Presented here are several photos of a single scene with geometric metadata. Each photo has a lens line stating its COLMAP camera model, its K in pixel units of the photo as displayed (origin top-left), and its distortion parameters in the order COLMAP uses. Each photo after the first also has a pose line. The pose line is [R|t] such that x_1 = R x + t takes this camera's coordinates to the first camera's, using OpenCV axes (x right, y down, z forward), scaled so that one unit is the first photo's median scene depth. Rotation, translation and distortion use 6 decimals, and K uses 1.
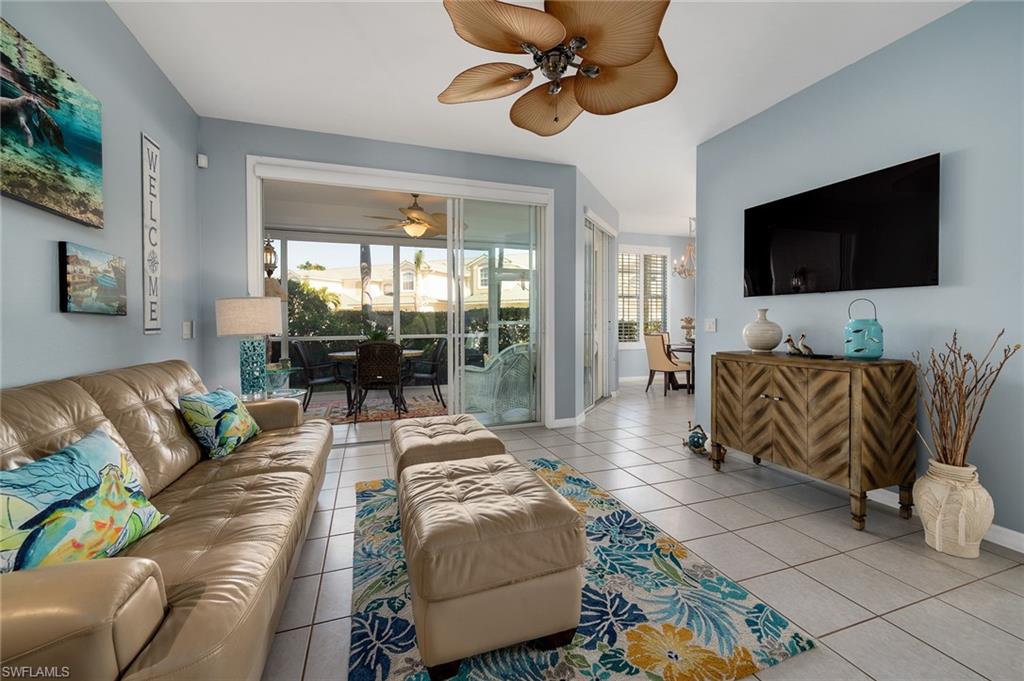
lens RADIAL K [[406.2, 0, 511.3], [0, 406.2, 332.8], [0, 0, 1]] dist [-0.000021, -0.000011]
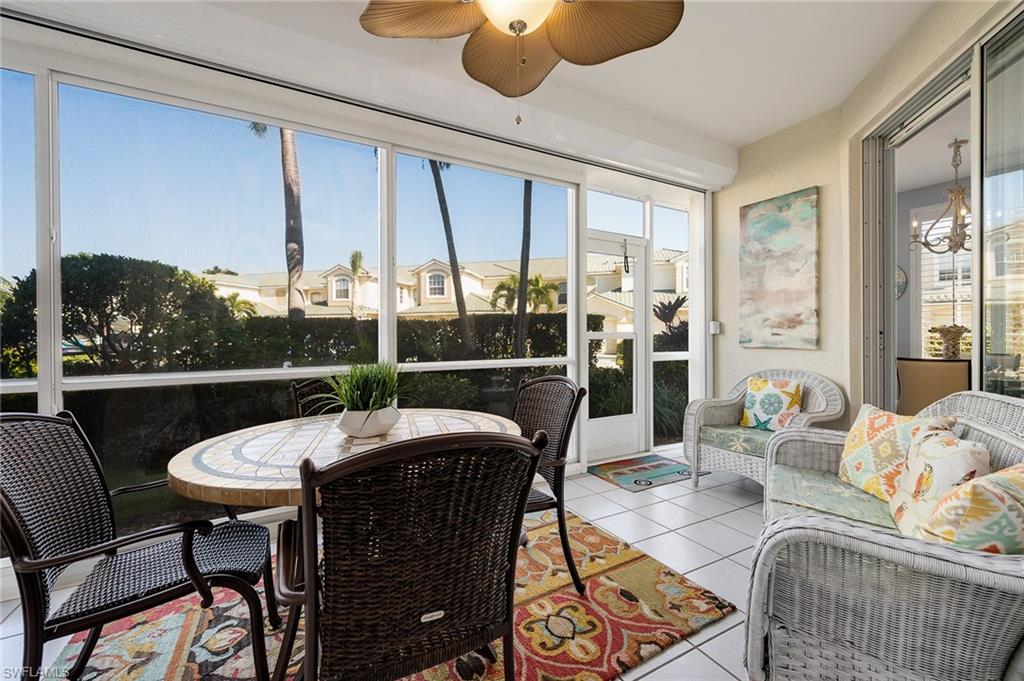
lens RADIAL K [[406.2, 0, 512.2], [0, 406.2, 342.8], [0, 0, 1]] dist [-0.000021, -0.000011]
pose [[0.987122, -0.006611, 0.159834, -0.037890], [0.008251, 0.999920, -0.009597, -0.000838], [-0.159758, 0.010792, 0.987097, 0.094778]]
